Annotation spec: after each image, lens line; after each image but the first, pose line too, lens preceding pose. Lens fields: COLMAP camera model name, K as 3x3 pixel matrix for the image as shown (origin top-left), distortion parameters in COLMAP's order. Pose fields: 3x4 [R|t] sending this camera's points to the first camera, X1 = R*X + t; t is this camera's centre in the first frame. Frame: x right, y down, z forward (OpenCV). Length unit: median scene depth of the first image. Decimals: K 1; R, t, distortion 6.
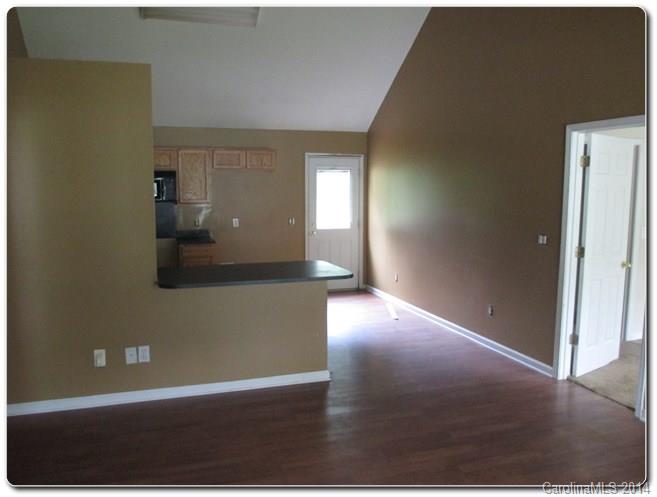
lens RADIAL K [[524.9, 0, 328.5], [0, 524.9, 248.5], [0, 0, 1]] dist [-0.072244, 0.010680]
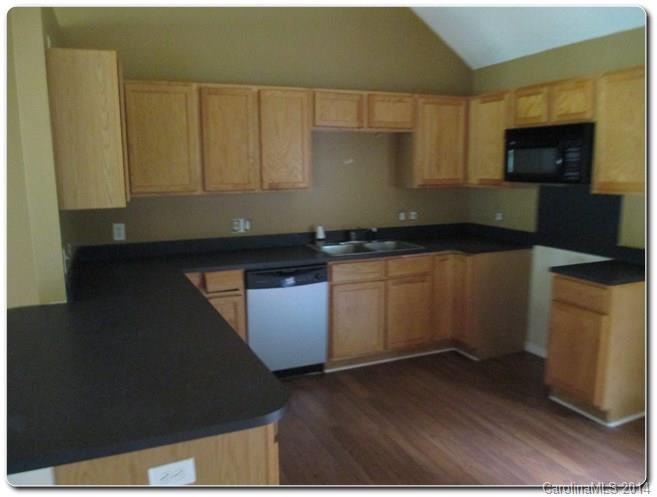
lens RADIAL K [[524.9, 0, 328.5], [0, 524.9, 248.5], [0, 0, 1]] dist [-0.072244, 0.010680]
pose [[0.076483, 0.154196, -0.985076, 0.176663], [-0.110765, 0.983168, 0.145298, -0.075513], [0.990899, 0.097999, 0.092275, 0.722222]]
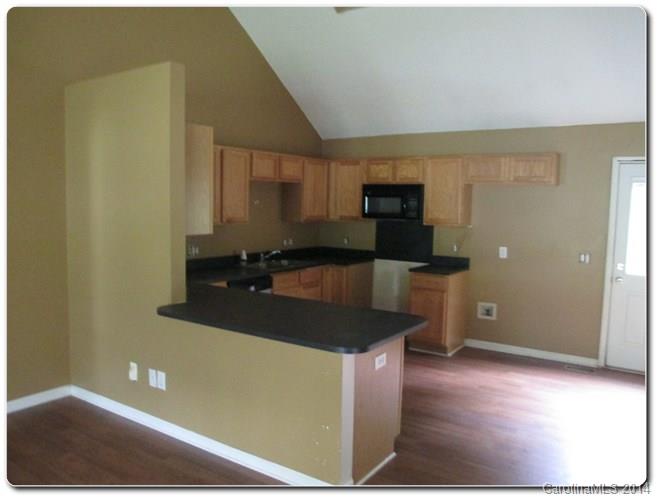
lens RADIAL K [[524.9, 0, 328.5], [0, 524.9, 248.5], [0, 0, 1]] dist [-0.072244, 0.010680]
pose [[0.603228, 0.083017, -0.793237, 0.293663], [-0.115636, 0.993163, 0.016004, -0.041544], [0.789142, 0.082073, 0.608703, 0.371967]]
